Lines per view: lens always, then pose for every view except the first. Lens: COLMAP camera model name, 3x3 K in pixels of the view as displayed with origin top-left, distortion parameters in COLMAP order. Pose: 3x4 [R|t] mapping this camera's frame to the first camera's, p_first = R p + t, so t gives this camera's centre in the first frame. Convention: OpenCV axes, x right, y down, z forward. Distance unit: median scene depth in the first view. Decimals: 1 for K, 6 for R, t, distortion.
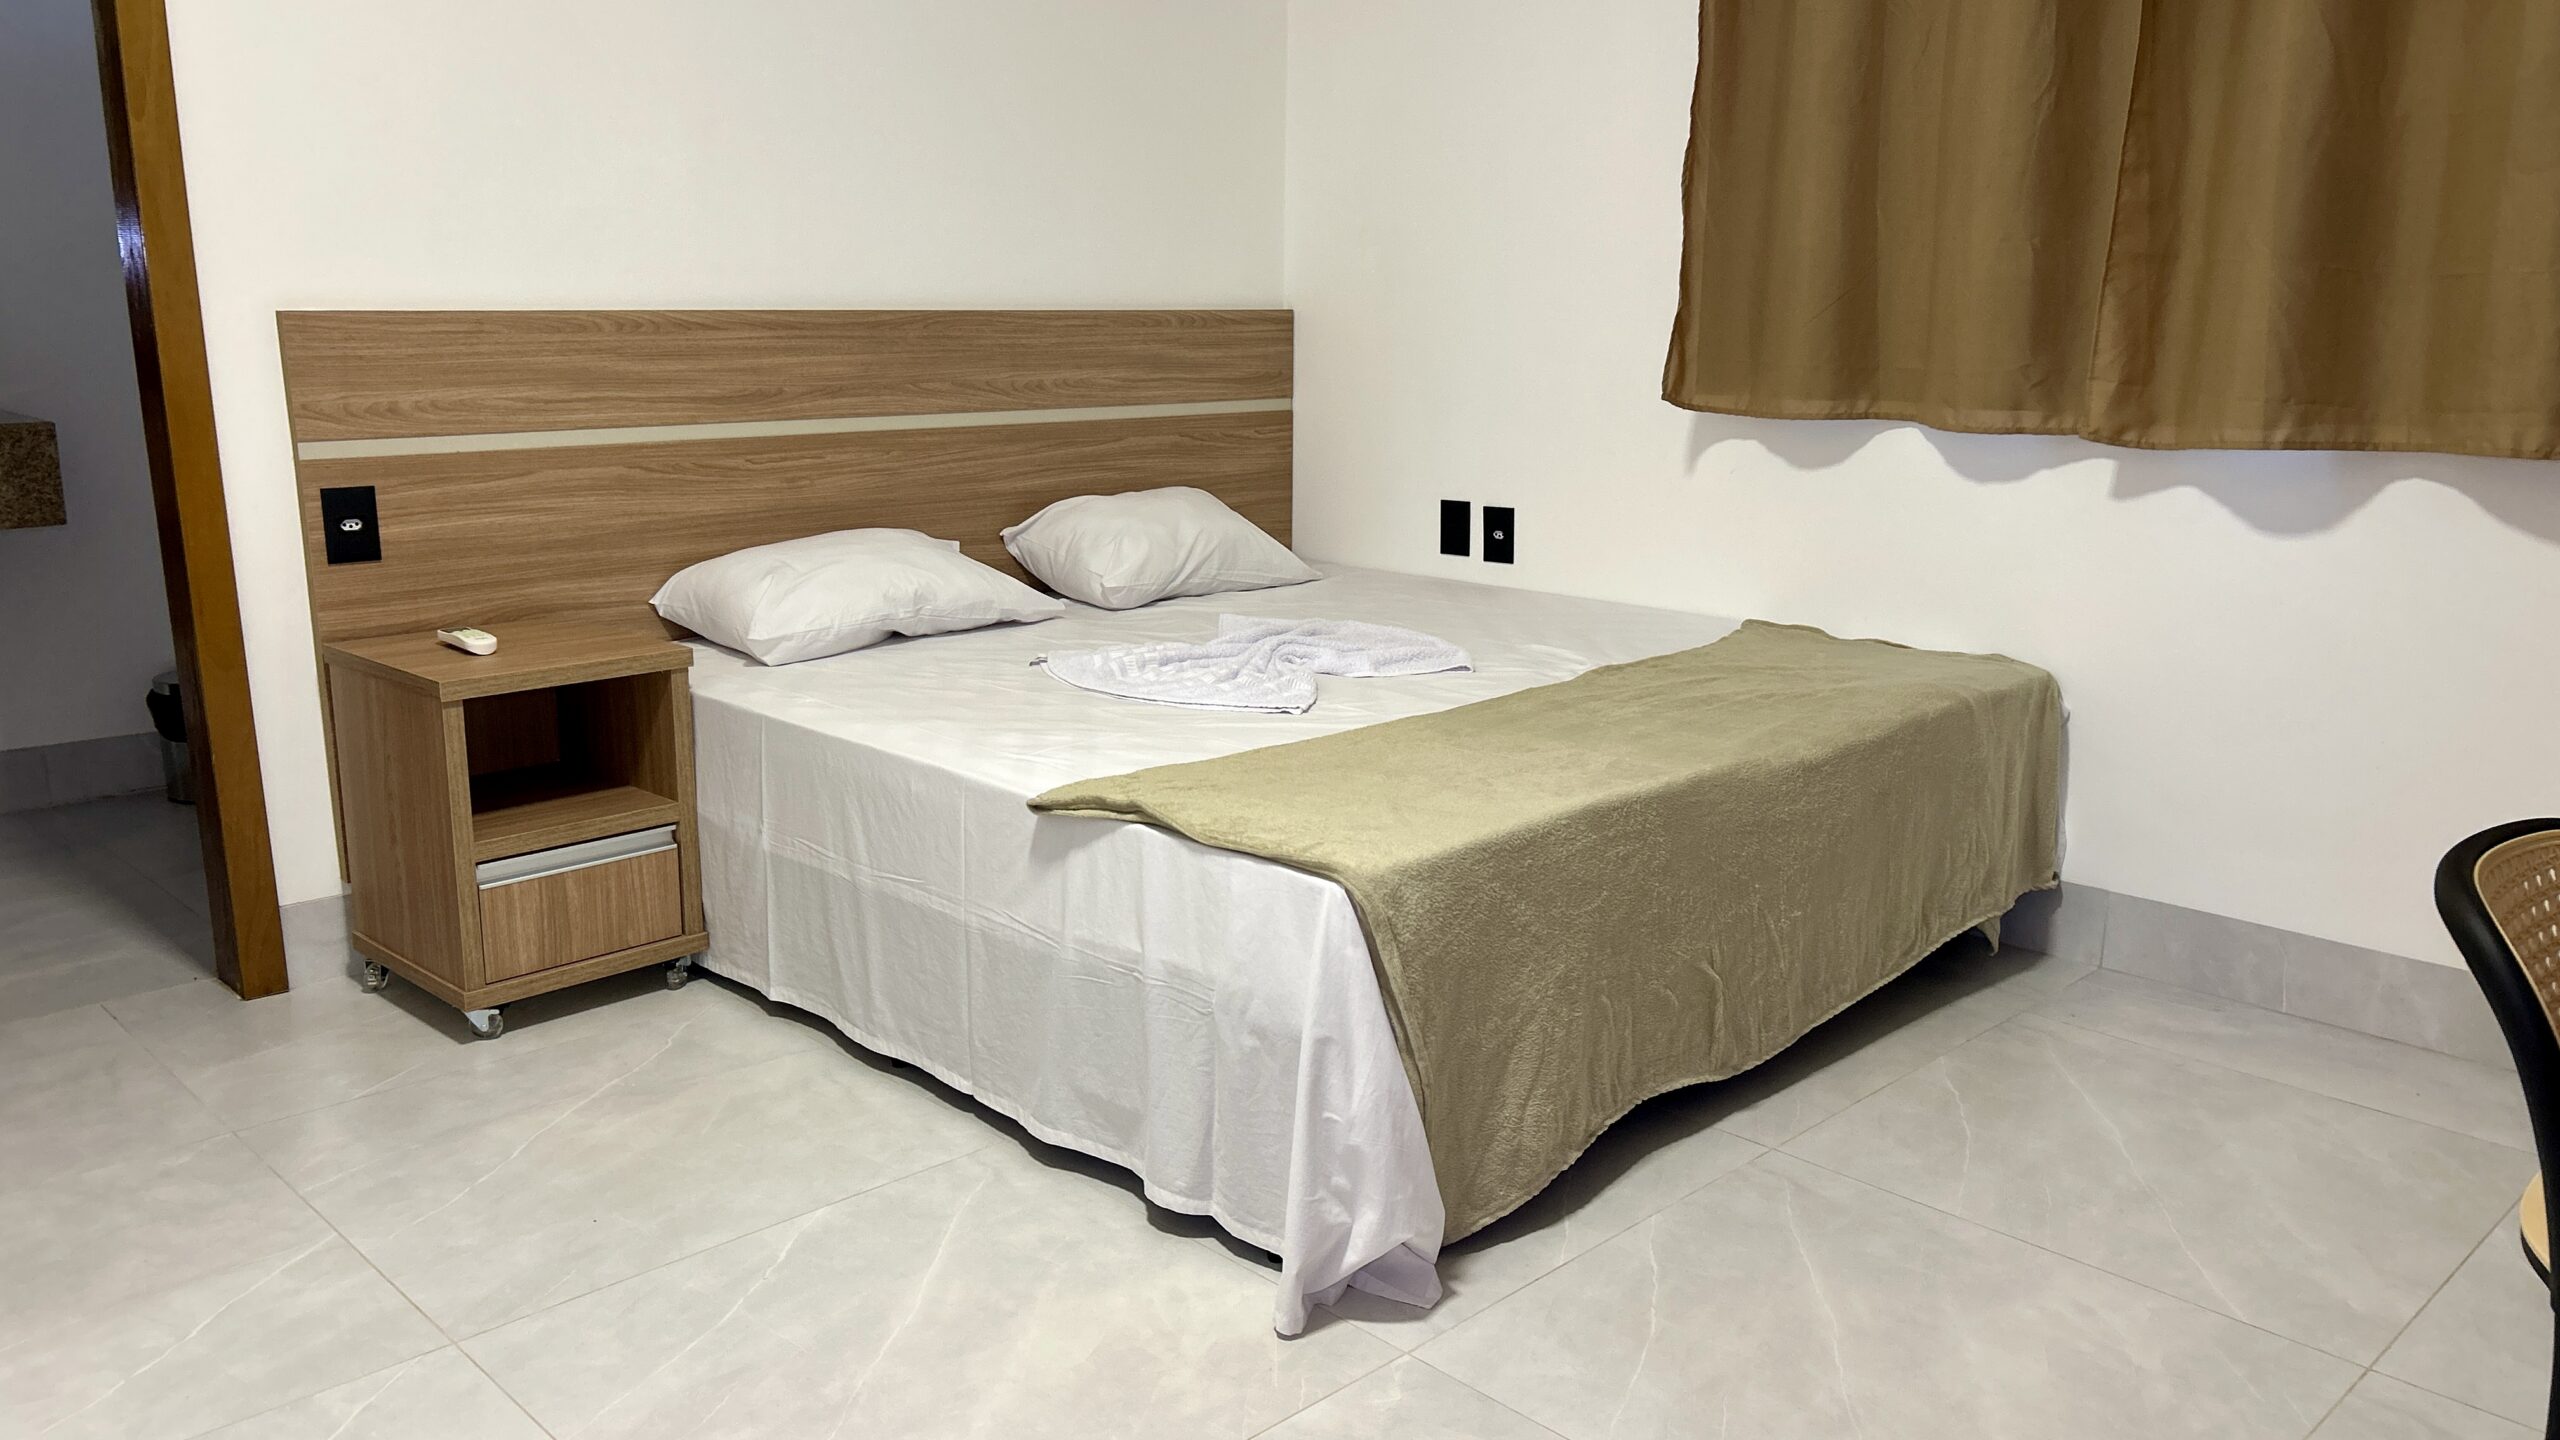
lens RADIAL K [[1960.6, 0, 1292.5], [0, 1960.6, 704.0], [0, 0, 1]] dist [0.044664, -0.029130]
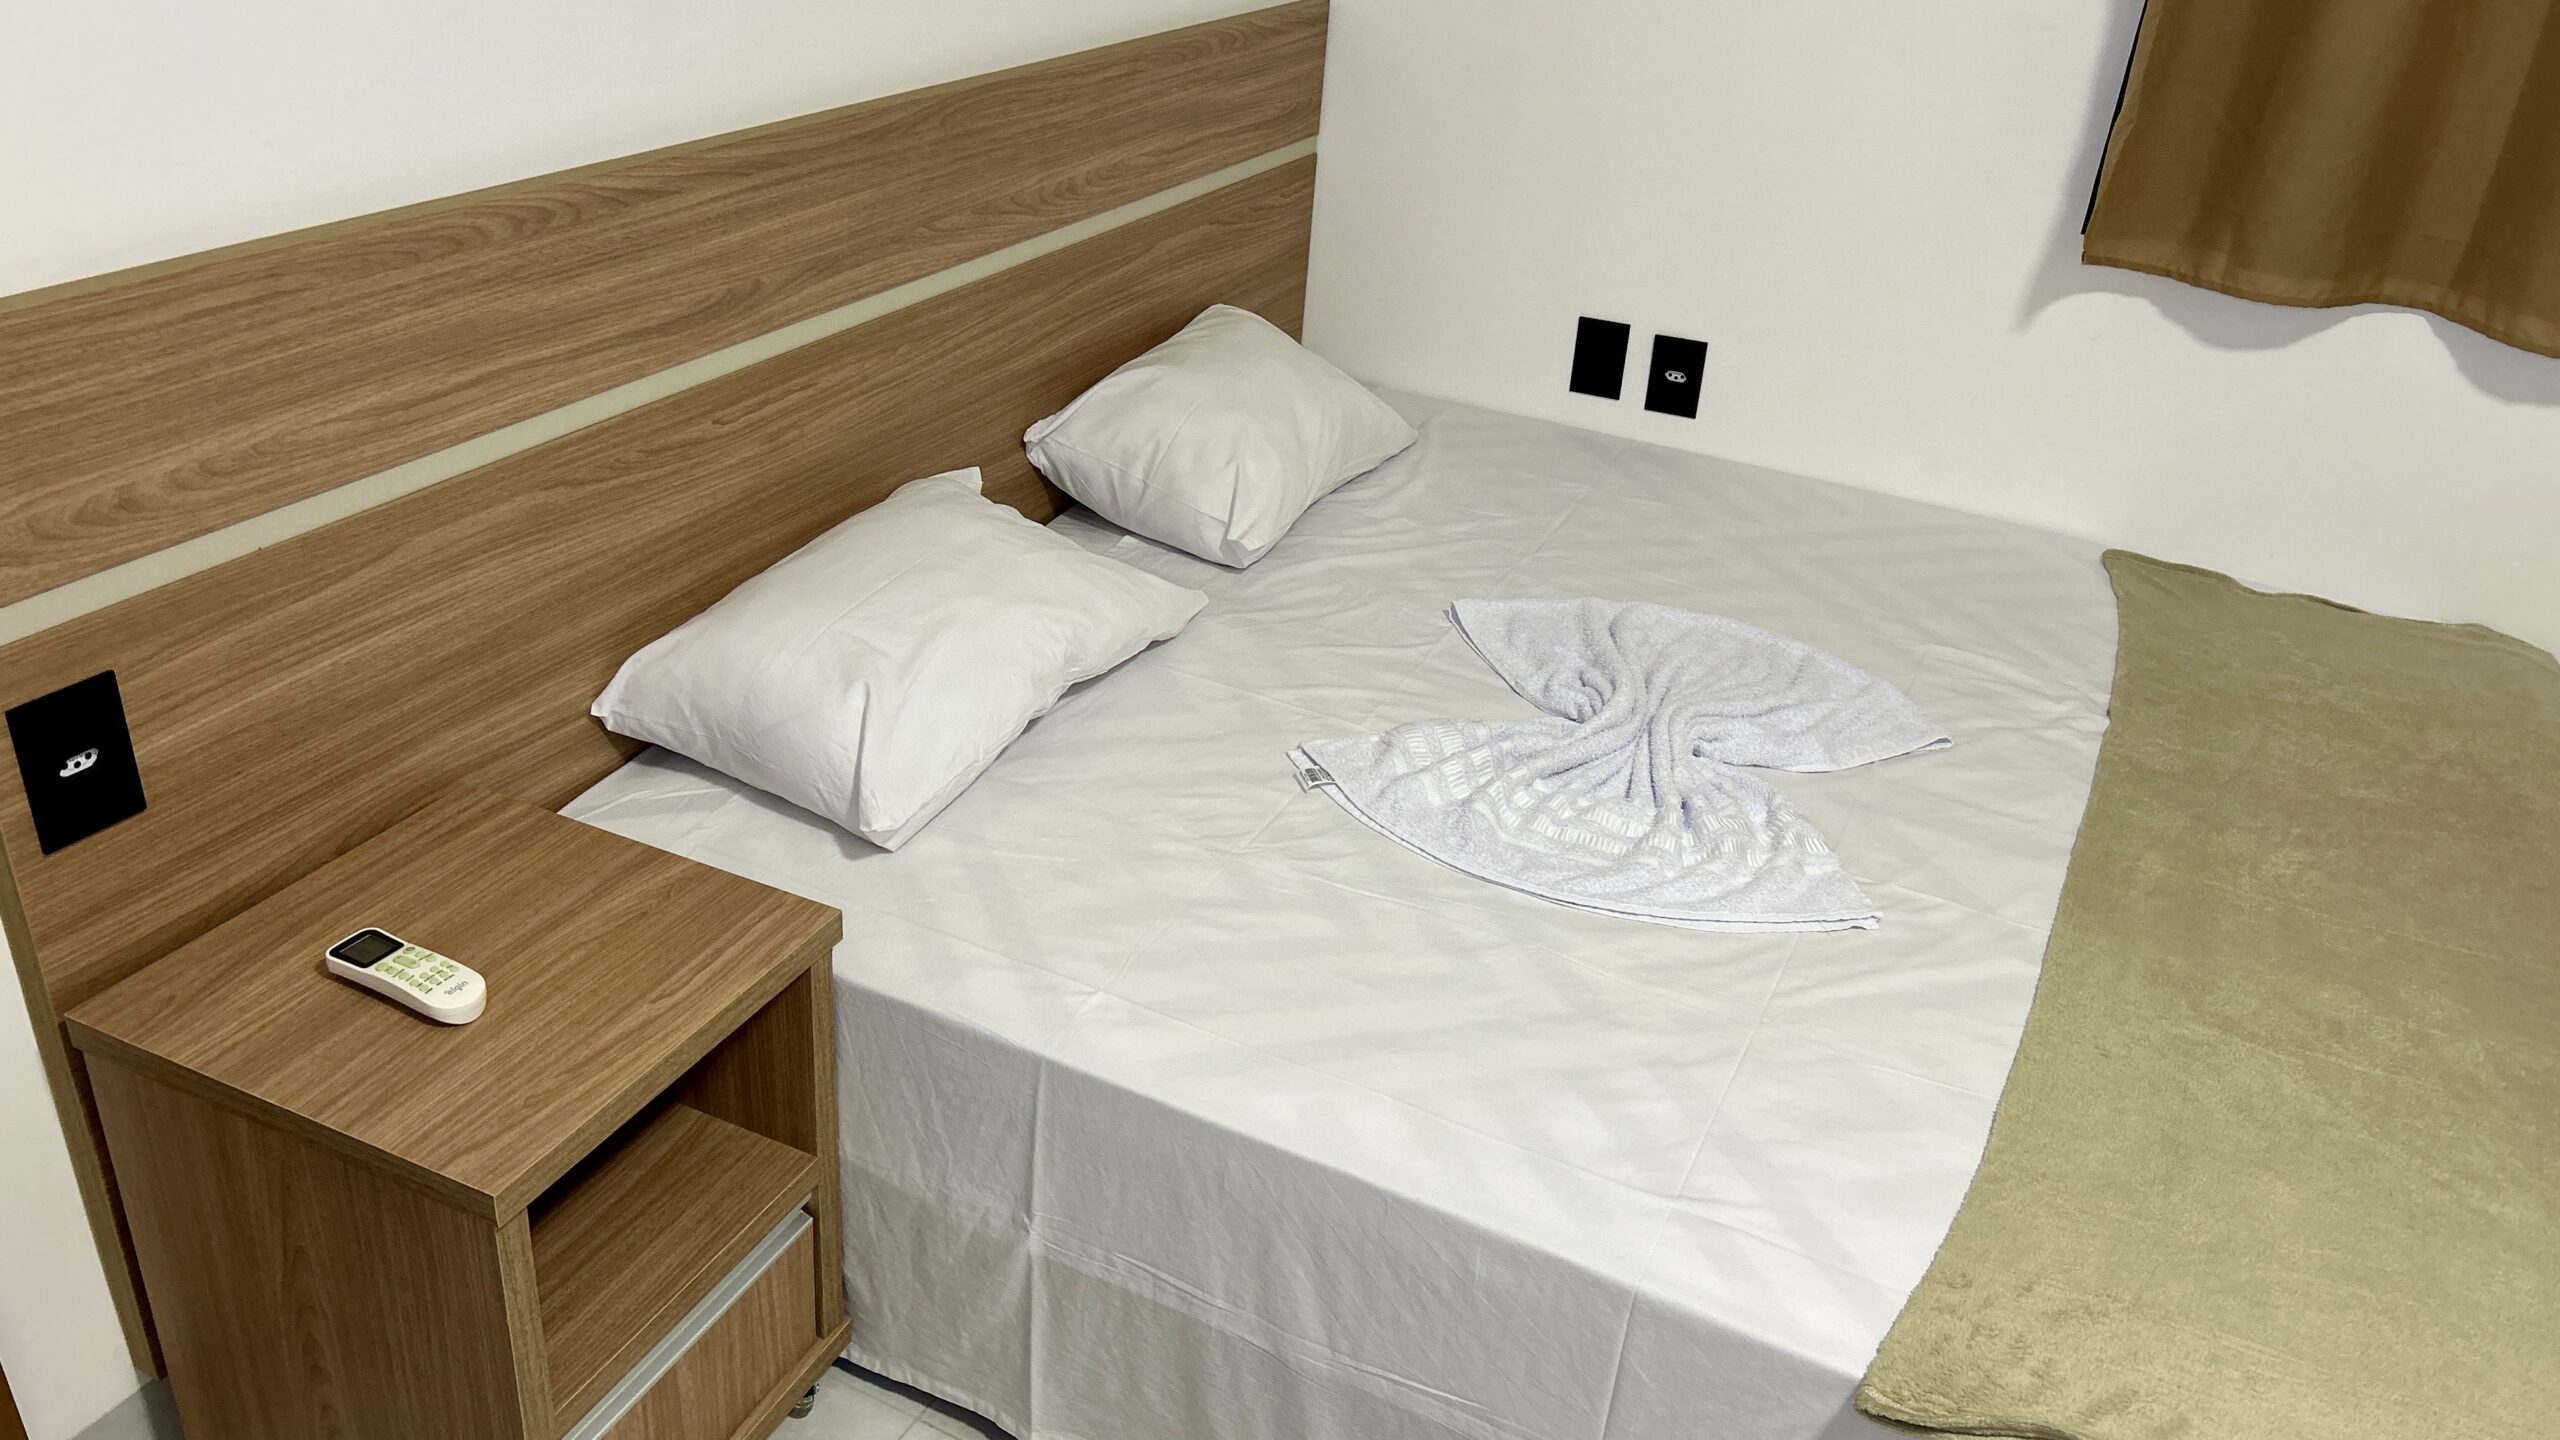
lens RADIAL K [[1960.6, 0, 1270.6], [0, 1960.6, 717.0], [0, 0, 1]] dist [0.044664, -0.029130]
pose [[0.943954, -0.098690, 0.314979, -0.325324], [0.001210, 0.955284, 0.295687, -0.216311], [-0.330076, -0.278734, 0.901863, 0.446470]]
